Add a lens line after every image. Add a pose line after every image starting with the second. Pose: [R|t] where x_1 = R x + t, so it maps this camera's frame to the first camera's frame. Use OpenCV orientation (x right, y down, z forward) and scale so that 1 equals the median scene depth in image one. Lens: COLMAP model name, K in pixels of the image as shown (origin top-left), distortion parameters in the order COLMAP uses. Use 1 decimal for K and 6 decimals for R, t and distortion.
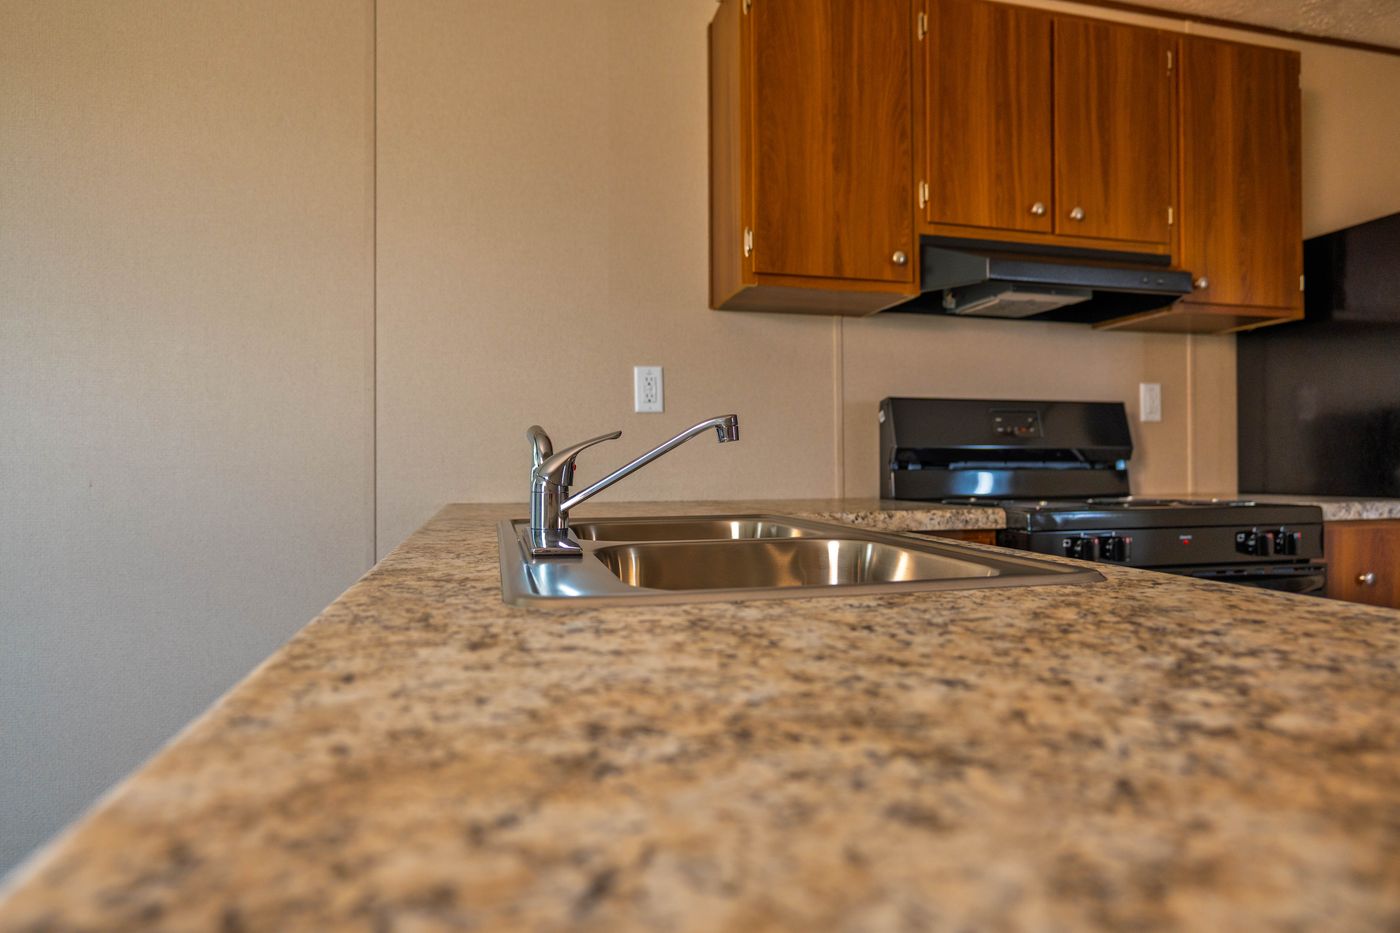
lens RADIAL K [[815.2, 0, 697.1], [0, 815.2, 473.9], [0, 0, 1]] dist [-0.036804, 0.021691]
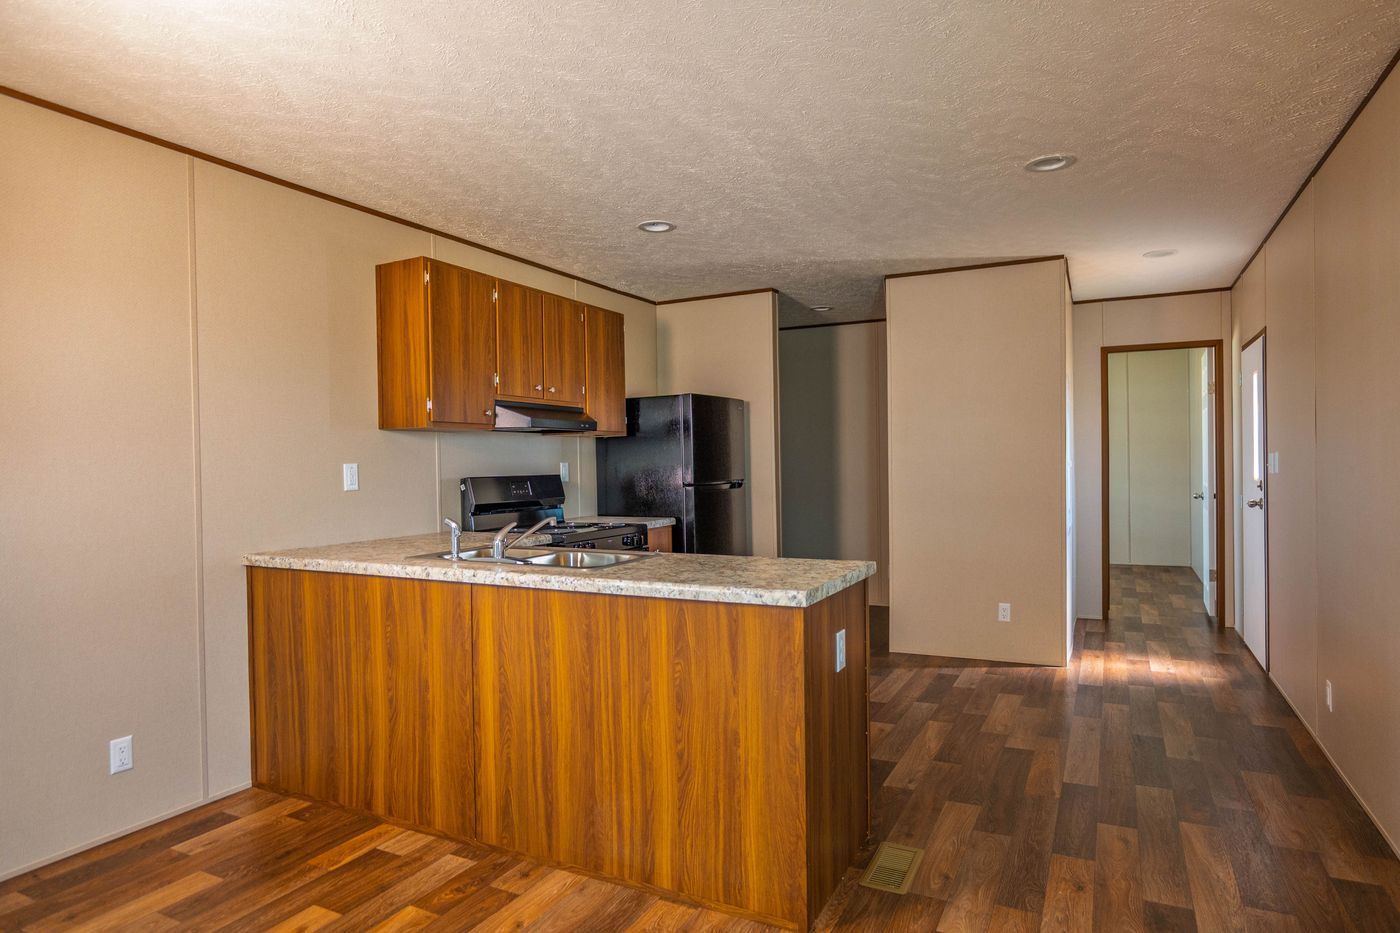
lens RADIAL K [[815.2, 0, 697.6], [0, 815.2, 475.2], [0, 0, 1]] dist [-0.036804, 0.021691]
pose [[0.661289, -0.017028, 0.749938, -0.911194], [0.017857, 0.999816, 0.006956, -0.113414], [-0.749919, 0.008792, 0.661471, -0.713055]]
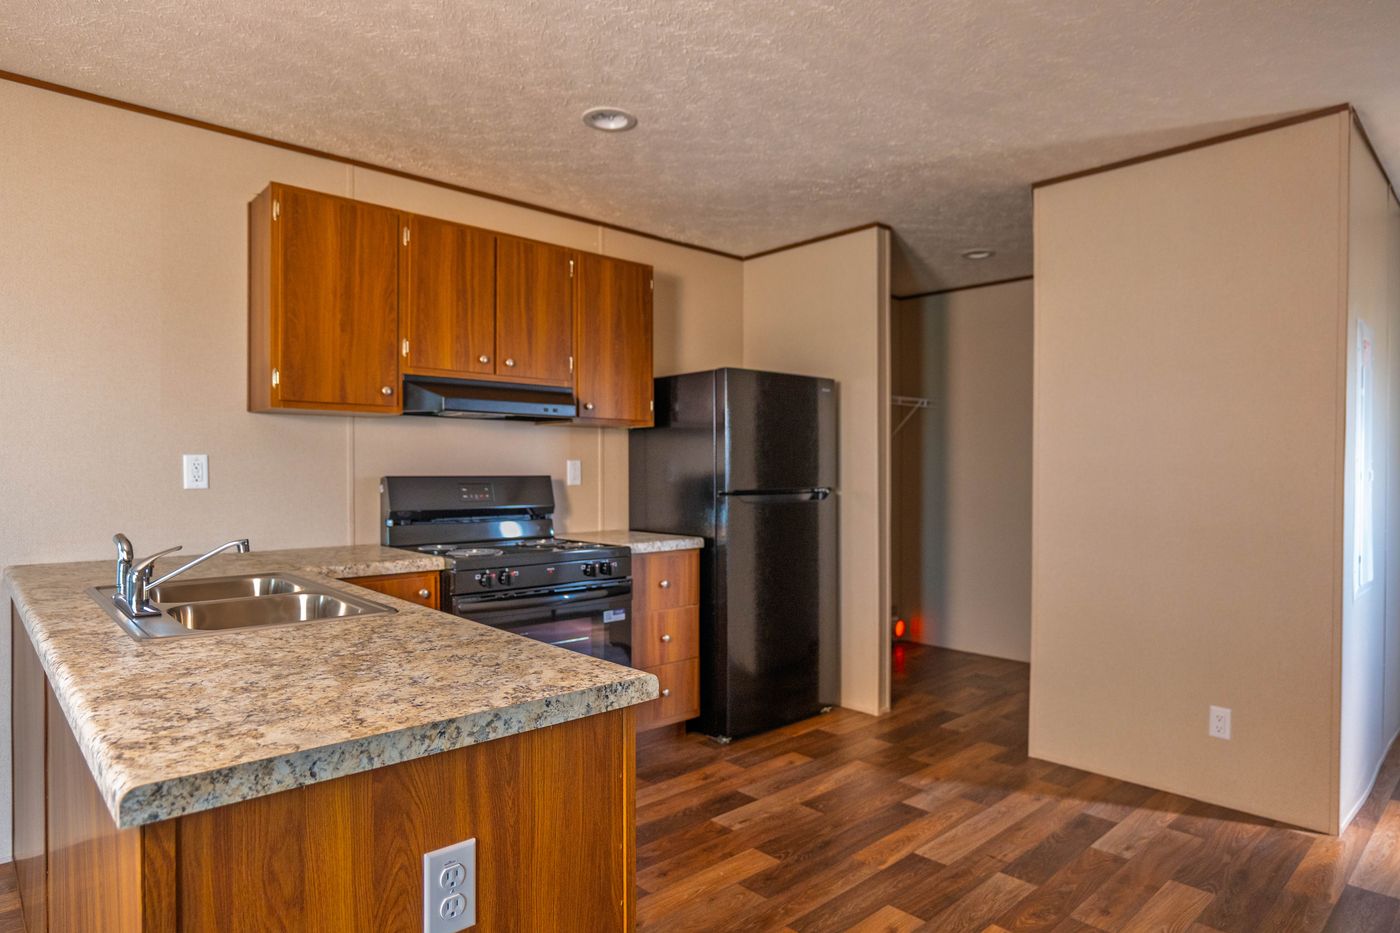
lens RADIAL K [[815.2, 0, 697.2], [0, 815.2, 475.1], [0, 0, 1]] dist [-0.036804, 0.021691]
pose [[0.876965, 0.003501, 0.480542, 0.028328], [-0.003585, 0.999993, -0.000743, -0.106856], [-0.480542, -0.001071, 0.876971, -0.600059]]
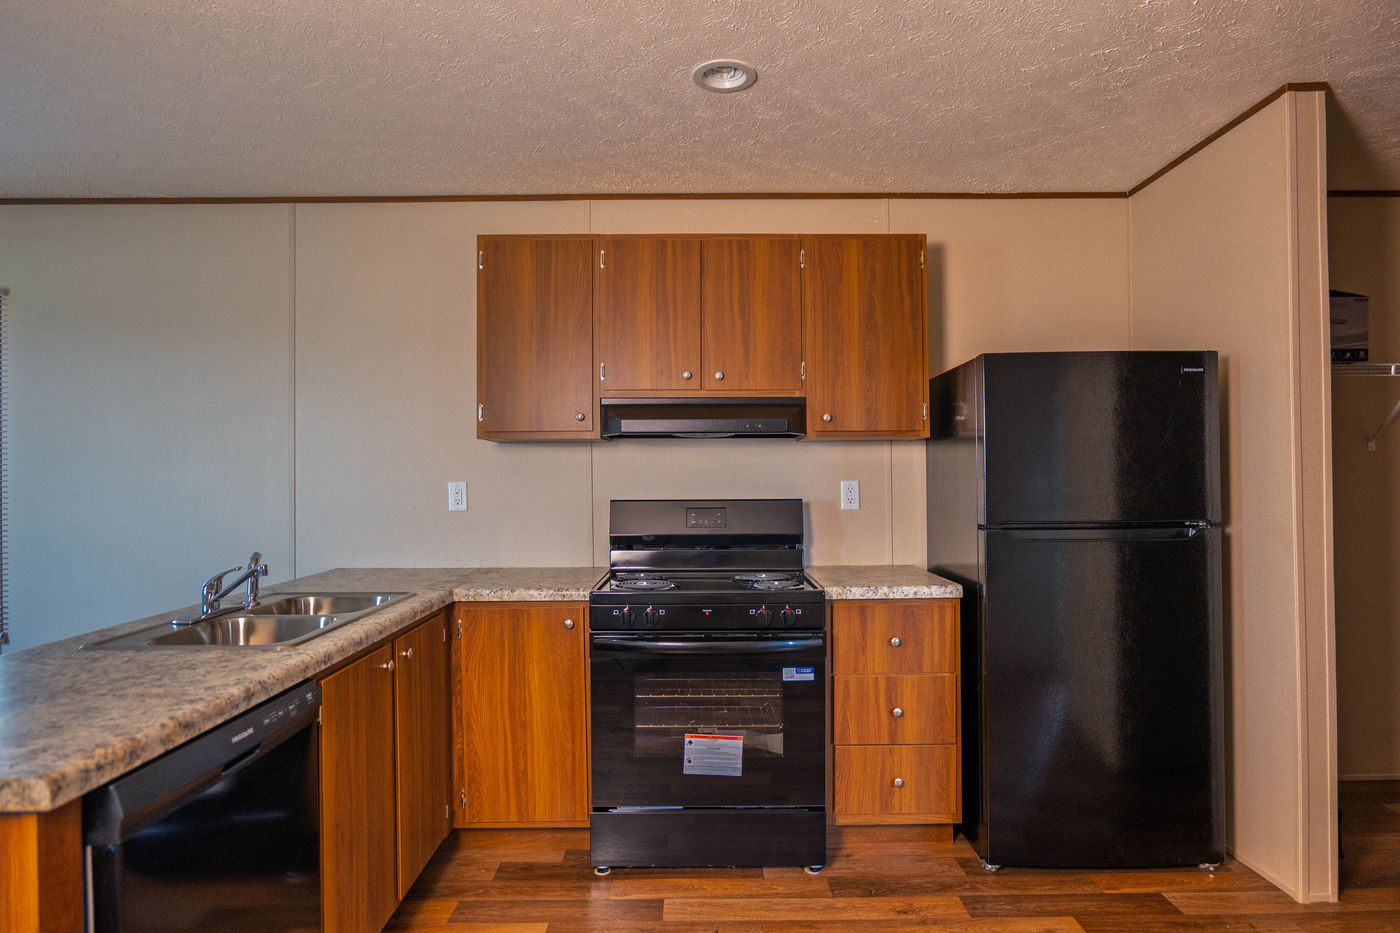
lens RADIAL K [[815.2, 0, 699.9], [0, 815.2, 473.7], [0, 0, 1]] dist [-0.036804, 0.021691]
pose [[0.970485, -0.002681, -0.241146, 0.819883], [0.000248, 0.999949, -0.010120, -0.139826], [0.241161, 0.009761, 0.970436, -0.426117]]
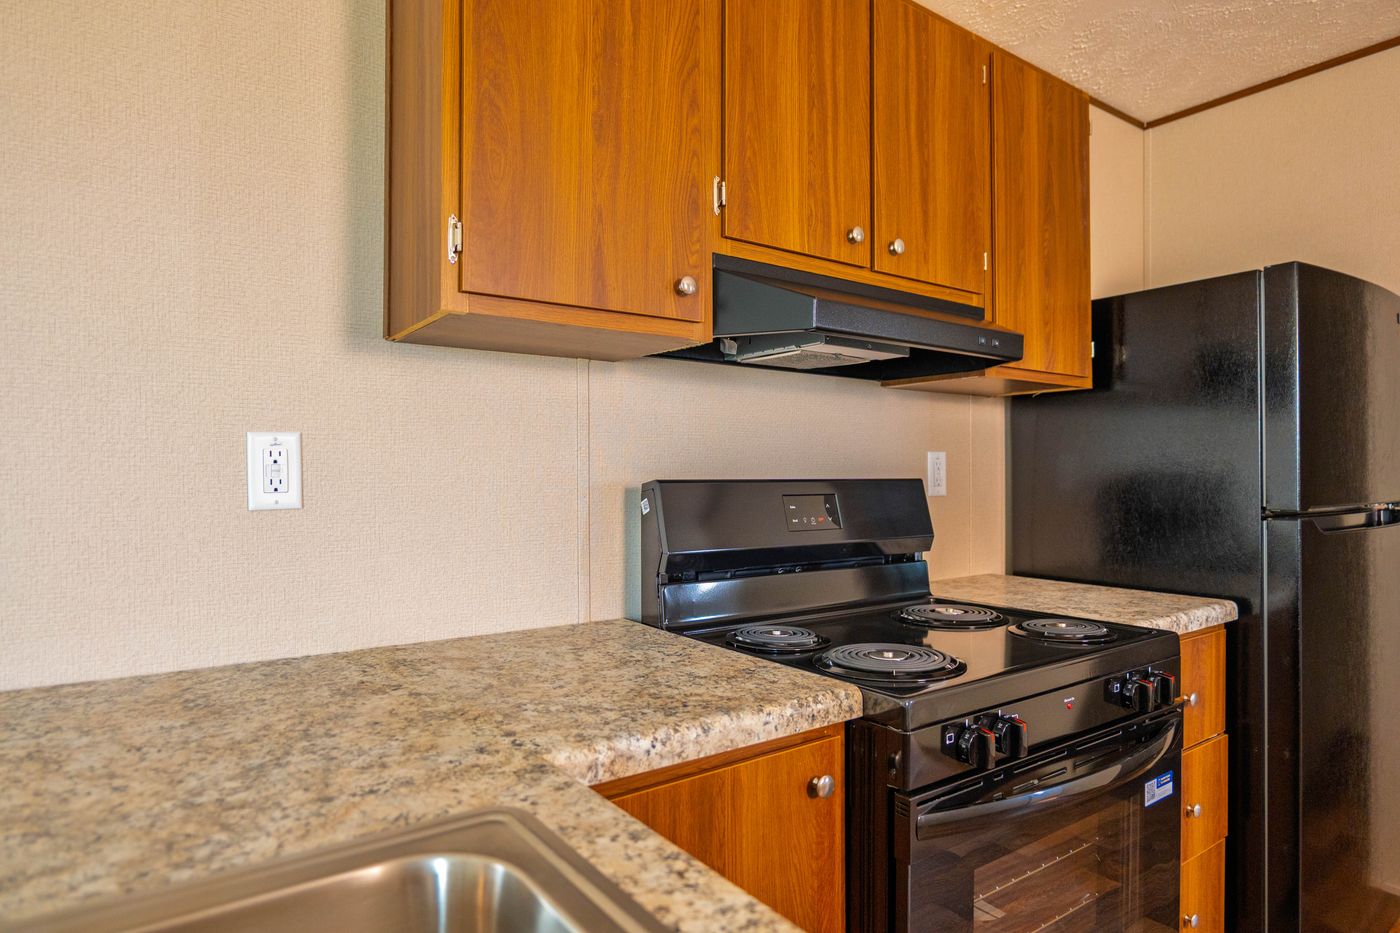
lens RADIAL K [[815.2, 0, 697.7], [0, 815.2, 472.6], [0, 0, 1]] dist [-0.036804, 0.021691]
pose [[0.930374, 0.005117, 0.366577, 0.011956], [-0.002924, 0.999974, -0.006539, -0.106102], [-0.366601, 0.005012, 0.930365, 0.367357]]
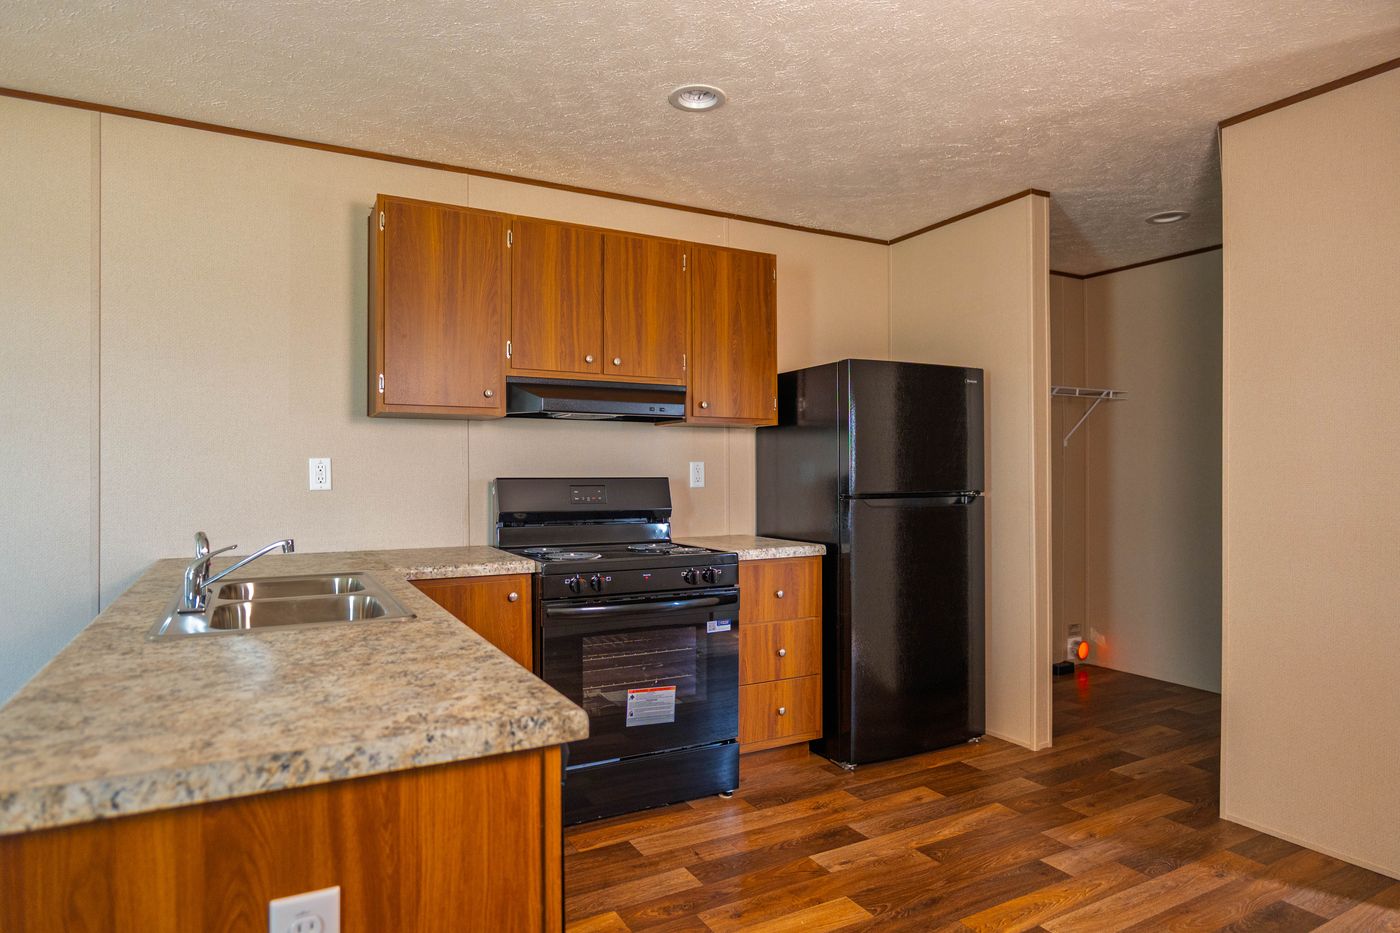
lens RADIAL K [[815.2, 0, 698.3], [0, 815.2, 471.7], [0, 0, 1]] dist [-0.036804, 0.021691]
pose [[0.967953, 0.004037, 0.251100, 0.240584], [-0.002172, 0.999968, -0.007702, -0.104795], [-0.251123, 0.006910, 0.967930, -0.567822]]
